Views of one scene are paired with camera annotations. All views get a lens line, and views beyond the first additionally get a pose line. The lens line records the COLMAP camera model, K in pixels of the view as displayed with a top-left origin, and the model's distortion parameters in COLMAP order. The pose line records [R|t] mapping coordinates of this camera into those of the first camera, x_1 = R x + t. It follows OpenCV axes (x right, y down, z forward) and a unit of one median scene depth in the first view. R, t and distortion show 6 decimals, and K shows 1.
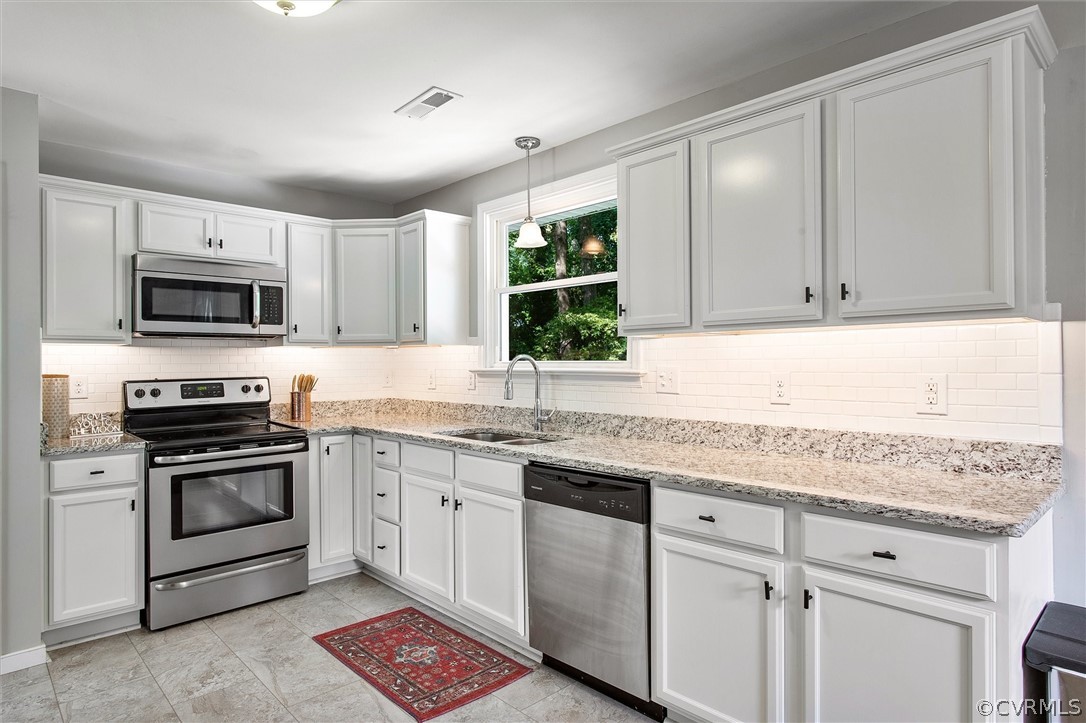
lens RADIAL K [[624.3, 0, 544.9], [0, 624.3, 358.6], [0, 0, 1]] dist [0.003223, 0.000194]
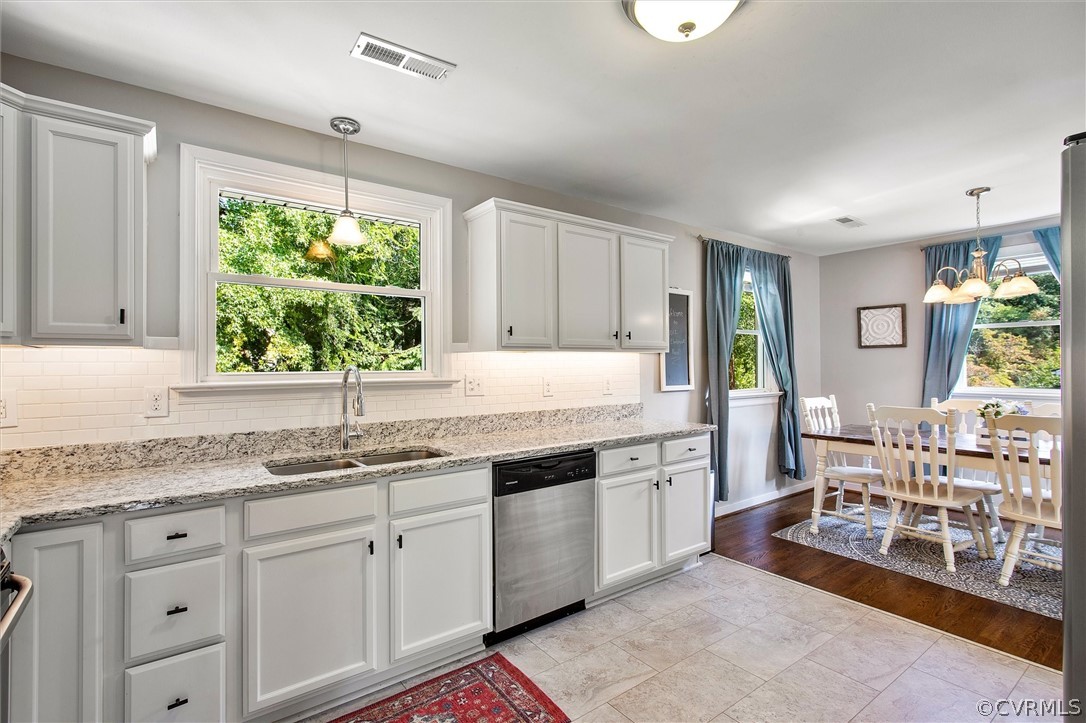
lens RADIAL K [[507.0, 0, 543.7], [0, 507.0, 363.8], [0, 0, 1]] dist [-0.000475, -0.000058]
pose [[0.116559, 0.008971, 0.993143, -0.858248], [0.001420, 0.999957, -0.009199, -0.000229], [-0.993183, 0.002482, 0.116541, 0.778405]]
